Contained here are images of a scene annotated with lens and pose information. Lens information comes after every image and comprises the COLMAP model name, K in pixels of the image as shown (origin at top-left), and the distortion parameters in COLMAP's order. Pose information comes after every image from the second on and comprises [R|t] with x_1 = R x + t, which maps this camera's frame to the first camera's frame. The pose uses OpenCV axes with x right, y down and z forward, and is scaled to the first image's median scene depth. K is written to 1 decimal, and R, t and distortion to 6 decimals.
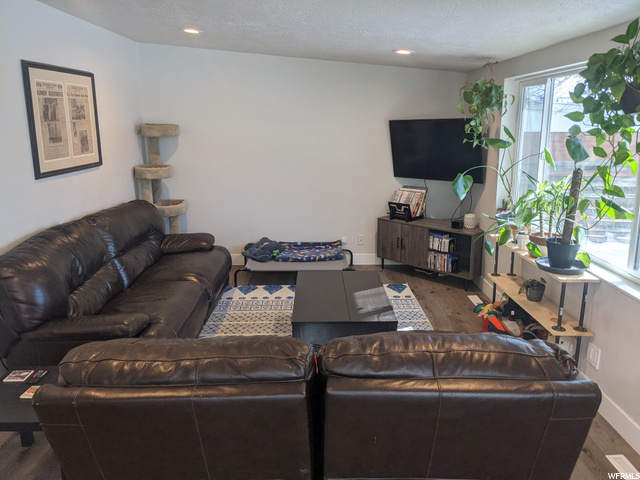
lens RADIAL K [[501.8, 0, 320.0], [0, 501.8, 255.2], [0, 0, 1]] dist [0.005382, -0.009379]
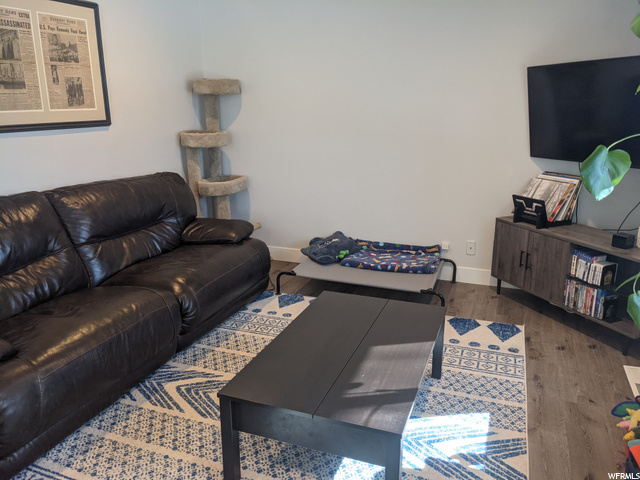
lens RADIAL K [[501.8, 0, 320.0], [0, 501.8, 255.2], [0, 0, 1]] dist [0.005382, -0.009379]
pose [[0.929968, 0.107929, -0.351441, 0.143743], [-0.096167, 0.994068, 0.050809, -0.038289], [0.354840, -0.013454, 0.934830, 0.307582]]
